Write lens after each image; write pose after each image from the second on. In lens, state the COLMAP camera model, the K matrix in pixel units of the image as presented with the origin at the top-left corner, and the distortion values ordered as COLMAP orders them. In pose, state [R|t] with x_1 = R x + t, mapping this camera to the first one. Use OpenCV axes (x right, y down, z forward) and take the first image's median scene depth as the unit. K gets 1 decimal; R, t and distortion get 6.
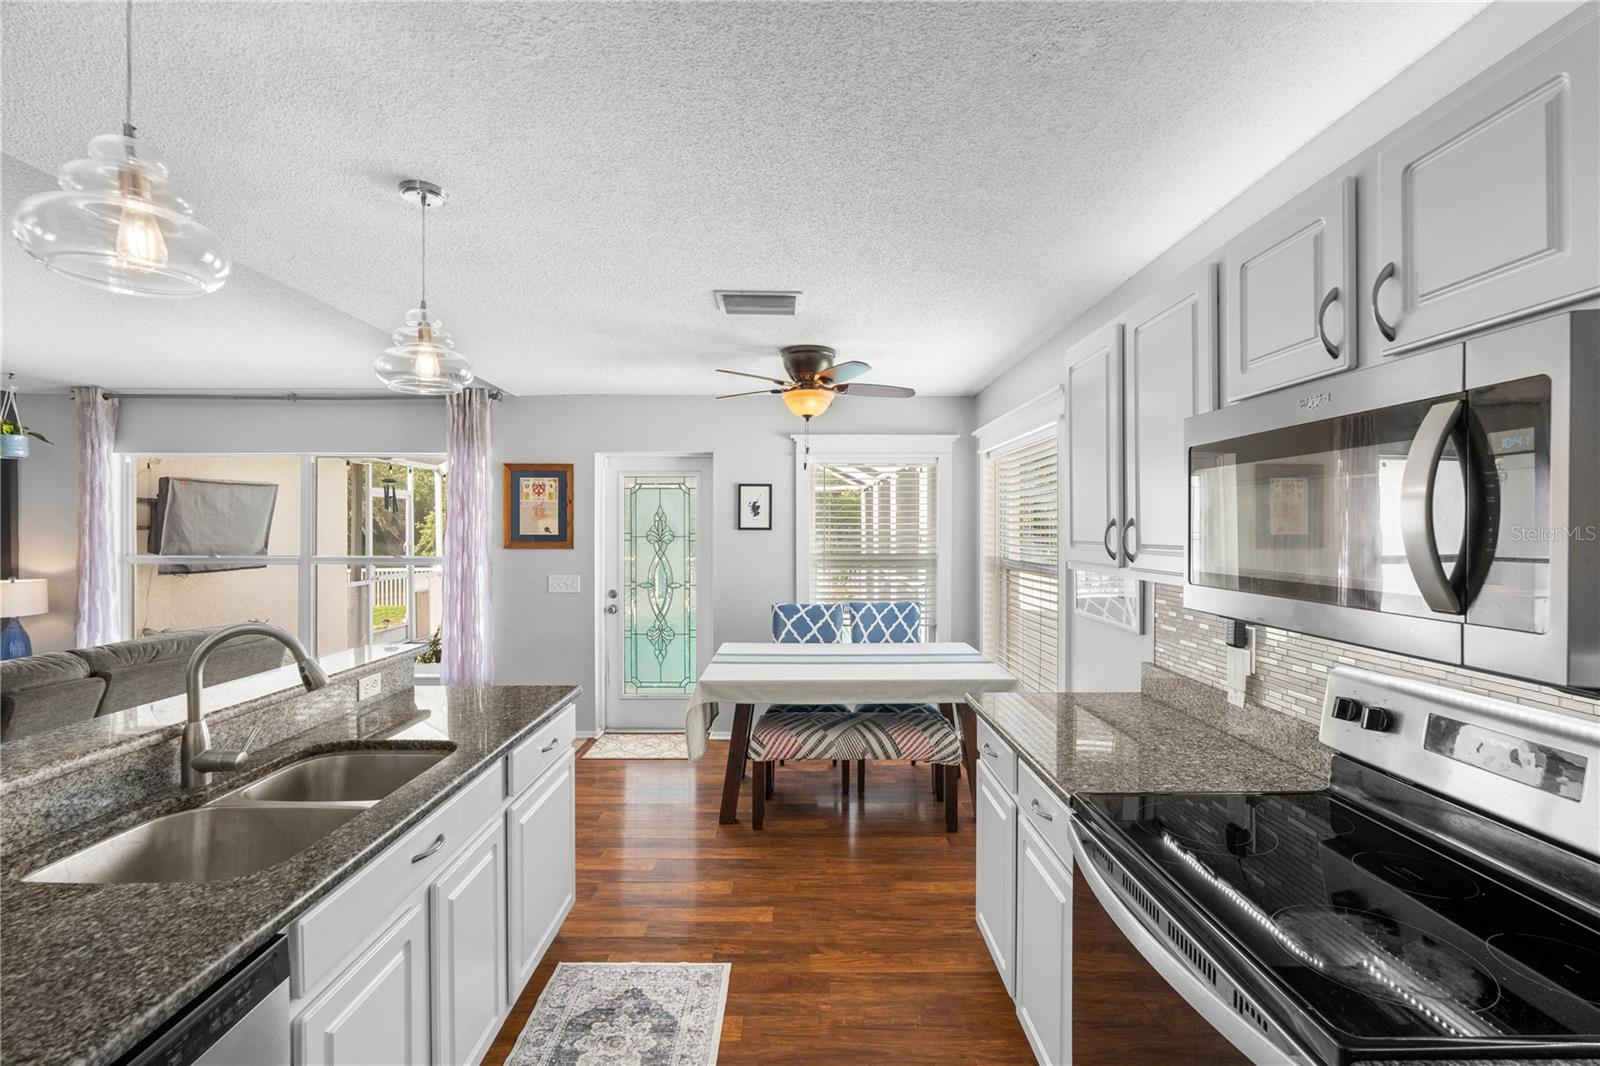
lens RADIAL K [[694.5, 0, 796.6], [0, 694.5, 533.6], [0, 0, 1]] dist [-0.001543, 0.000393]
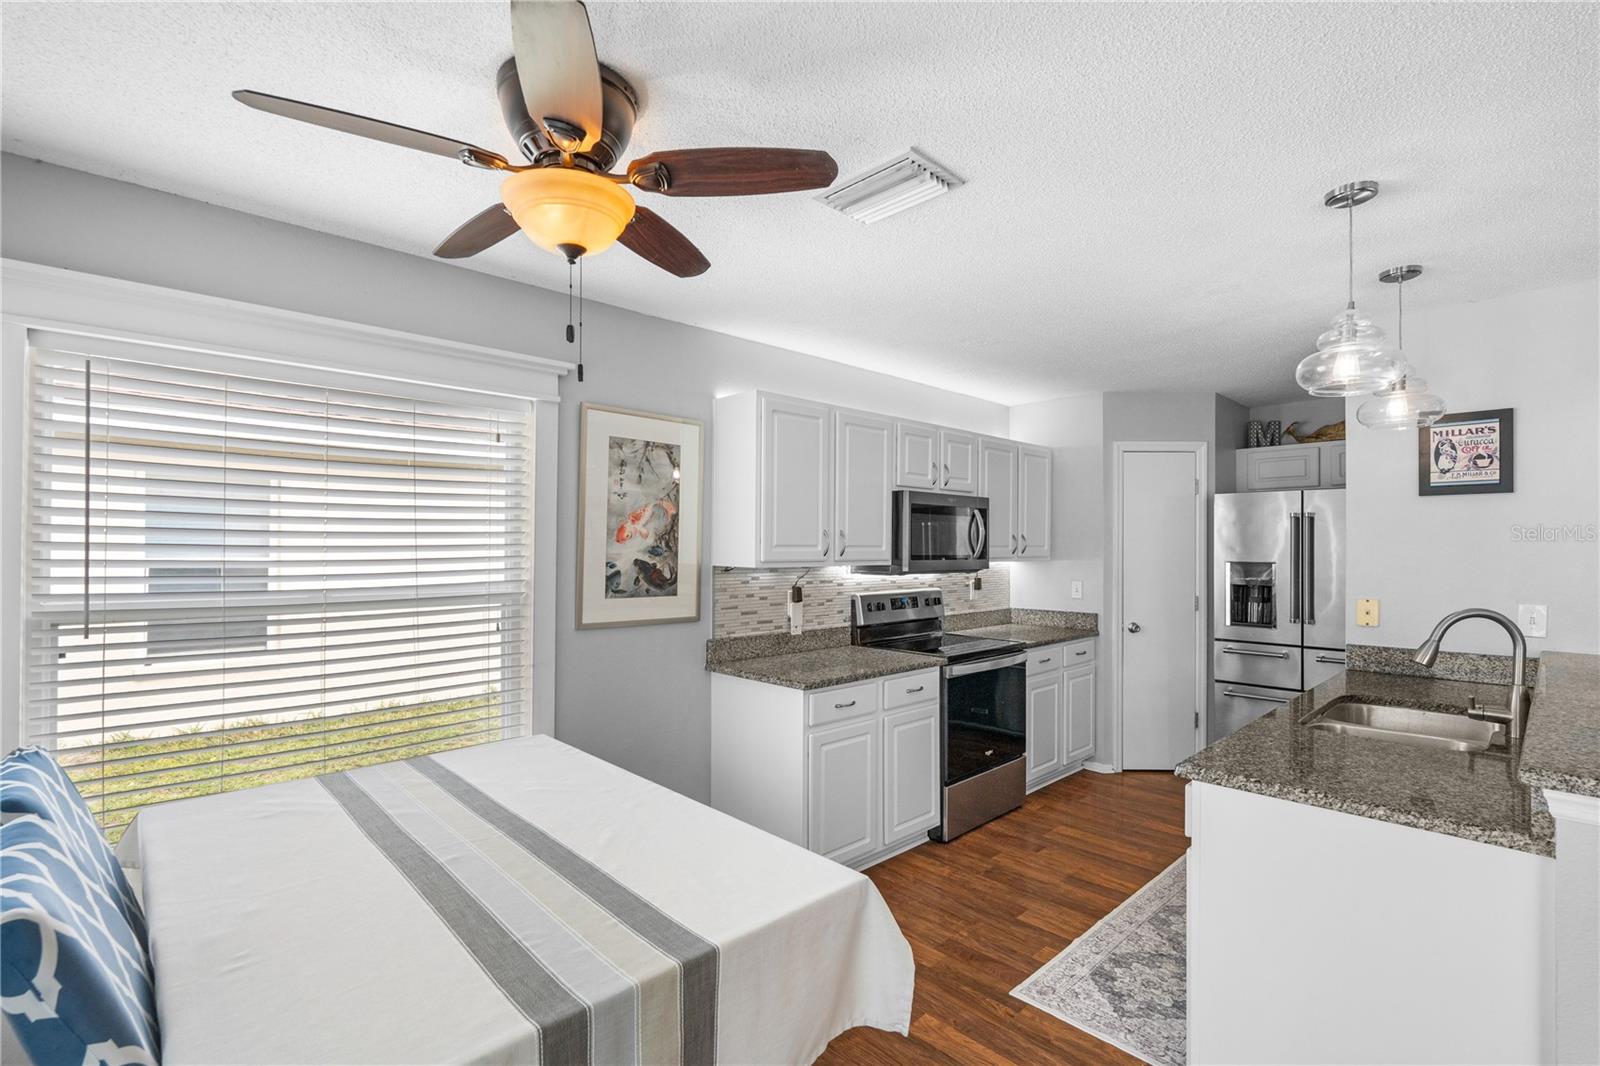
lens RADIAL K [[721.8, 0, 799.2], [0, 721.8, 548.6], [0, 0, 1]] dist [0.000313, 0.000342]
pose [[-0.686750, -0.000852, 0.726893, -0.704199], [0.003874, 0.999981, 0.004832, 0.011885], [-0.726883, 0.006134, -0.686733, 2.165317]]
